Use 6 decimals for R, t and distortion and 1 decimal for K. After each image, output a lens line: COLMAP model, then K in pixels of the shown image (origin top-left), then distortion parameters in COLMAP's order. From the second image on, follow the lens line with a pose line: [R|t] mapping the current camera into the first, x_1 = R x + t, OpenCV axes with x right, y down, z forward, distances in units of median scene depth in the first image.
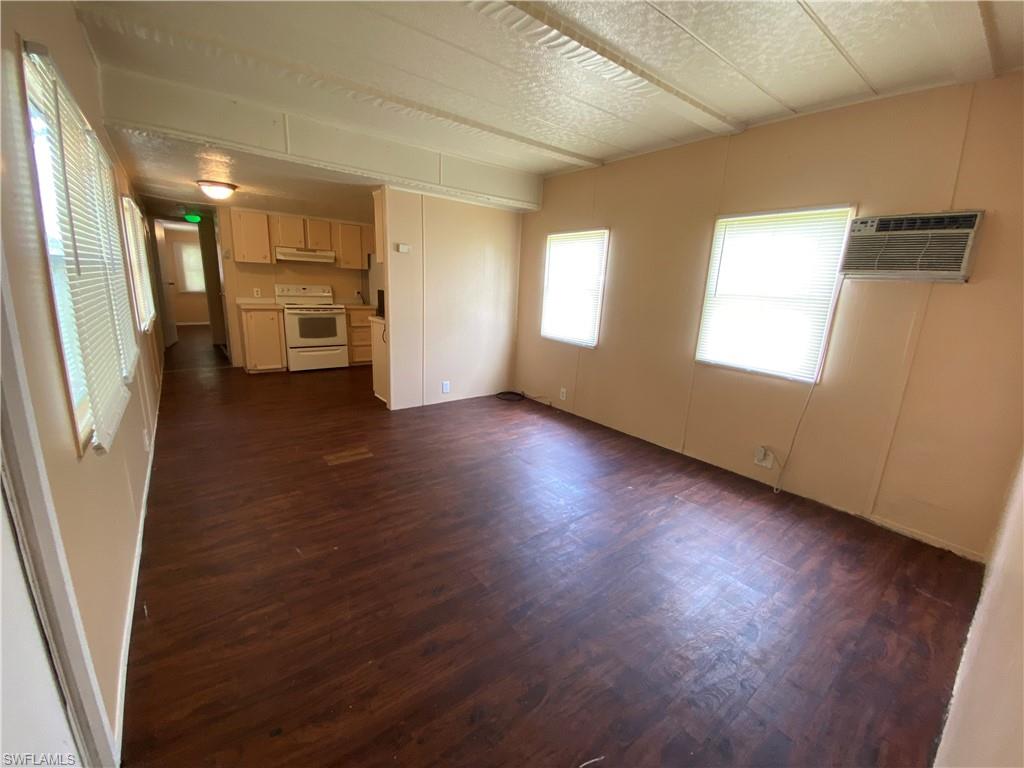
lens RADIAL K [[415.5, 0, 515.4], [0, 415.5, 383.5], [0, 0, 1]] dist [-0.008090, -0.005599]
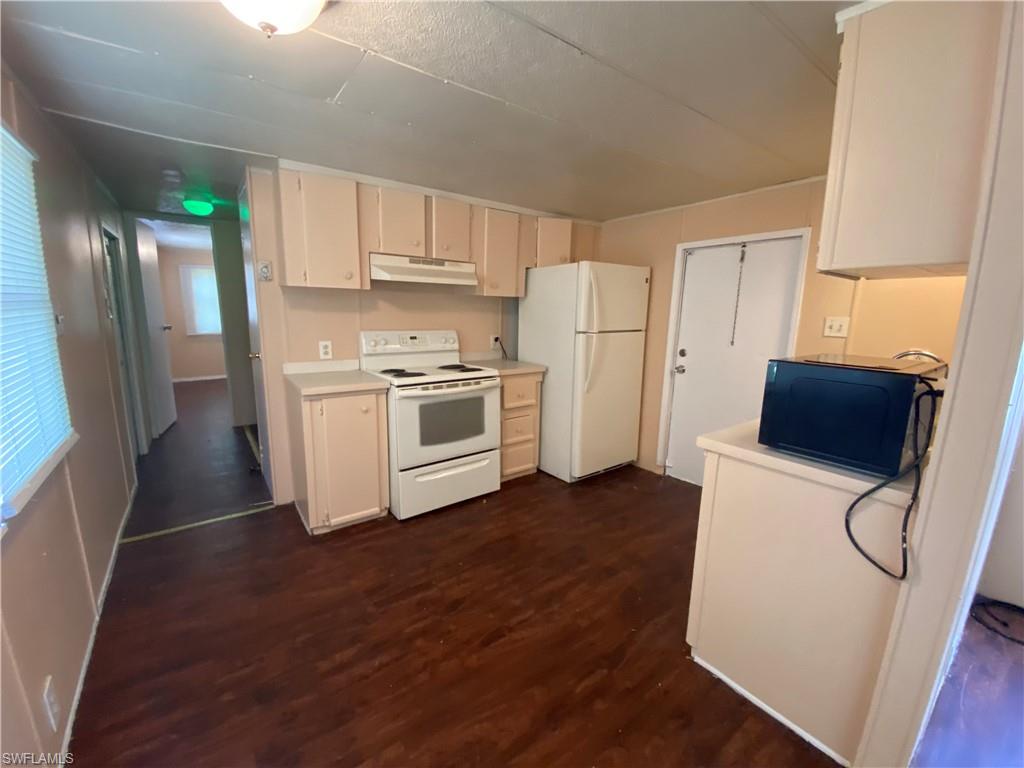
lens RADIAL K [[415.5, 0, 516.2], [0, 415.5, 383.2], [0, 0, 1]] dist [-0.008090, -0.005599]
pose [[0.999507, -0.020755, -0.023539, -0.397531], [0.019385, 0.998185, -0.057014, -0.151341], [0.024680, 0.056530, 0.998096, 0.532467]]
